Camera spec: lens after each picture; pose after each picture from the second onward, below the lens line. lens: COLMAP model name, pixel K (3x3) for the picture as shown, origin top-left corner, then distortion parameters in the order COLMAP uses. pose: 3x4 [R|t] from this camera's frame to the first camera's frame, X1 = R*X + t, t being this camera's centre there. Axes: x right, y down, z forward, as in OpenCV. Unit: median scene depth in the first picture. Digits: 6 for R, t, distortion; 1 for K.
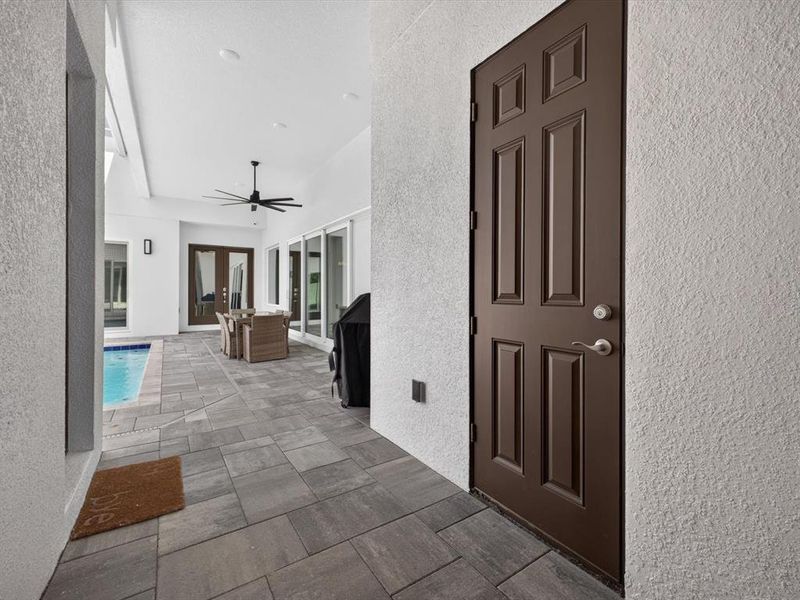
lens RADIAL K [[352.0, 0, 400.0], [0, 352.0, 300.0], [0, 0, 1]] dist [0.000907, 0.000024]
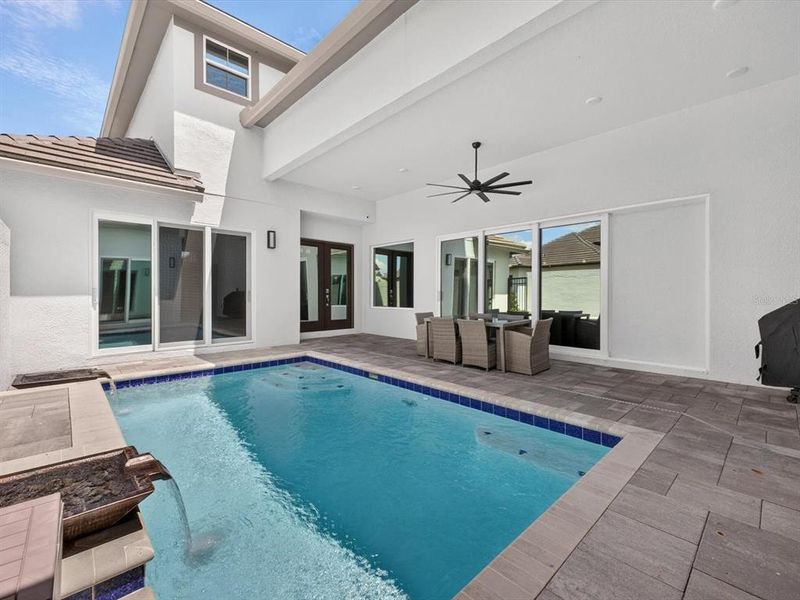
lens RADIAL K [[352.0, 0, 400.0], [0, 352.0, 300.0], [0, 0, 1]] dist [0.000907, 0.000024]
pose [[0.986019, -0.006854, 0.166494, -0.533169], [0.007816, 0.999956, -0.005120, -0.002094], [-0.166452, 0.006350, 0.986029, 0.125152]]
